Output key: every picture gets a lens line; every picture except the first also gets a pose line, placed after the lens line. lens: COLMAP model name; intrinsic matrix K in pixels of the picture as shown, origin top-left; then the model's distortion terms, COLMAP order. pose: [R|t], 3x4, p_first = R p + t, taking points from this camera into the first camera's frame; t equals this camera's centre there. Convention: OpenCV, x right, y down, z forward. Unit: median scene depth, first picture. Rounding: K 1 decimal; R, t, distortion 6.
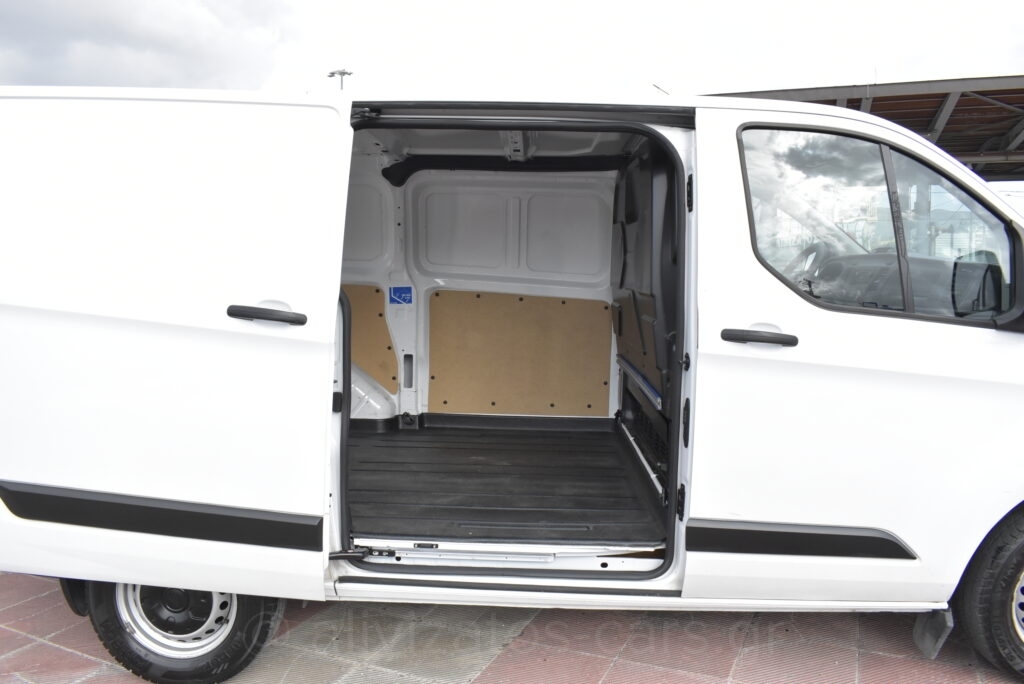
lens RADIAL K [[824.3, 0, 515.1], [0, 824.3, 347.4], [0, 0, 1]] dist [-0.070726, -0.032824]
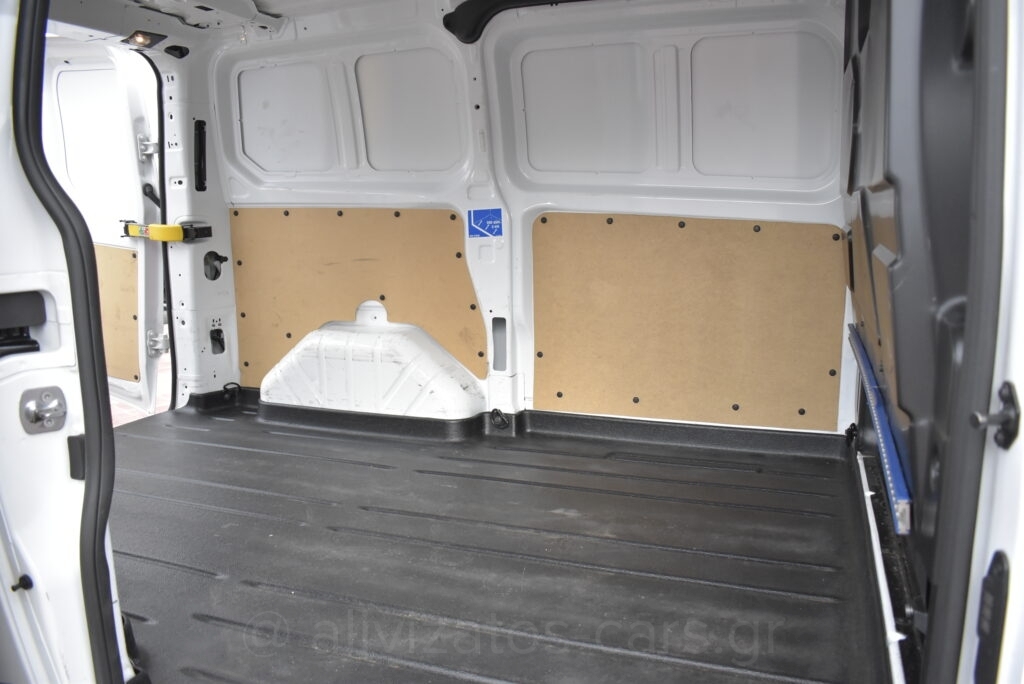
lens RADIAL K [[824.3, 0, 507.5], [0, 824.3, 343.7], [0, 0, 1]] dist [-0.070726, -0.032824]
pose [[0.945192, 0.021012, -0.325839, 0.081597], [0.000487, 0.997835, 0.065759, -0.012937], [0.326516, -0.062313, 0.943136, 0.410395]]
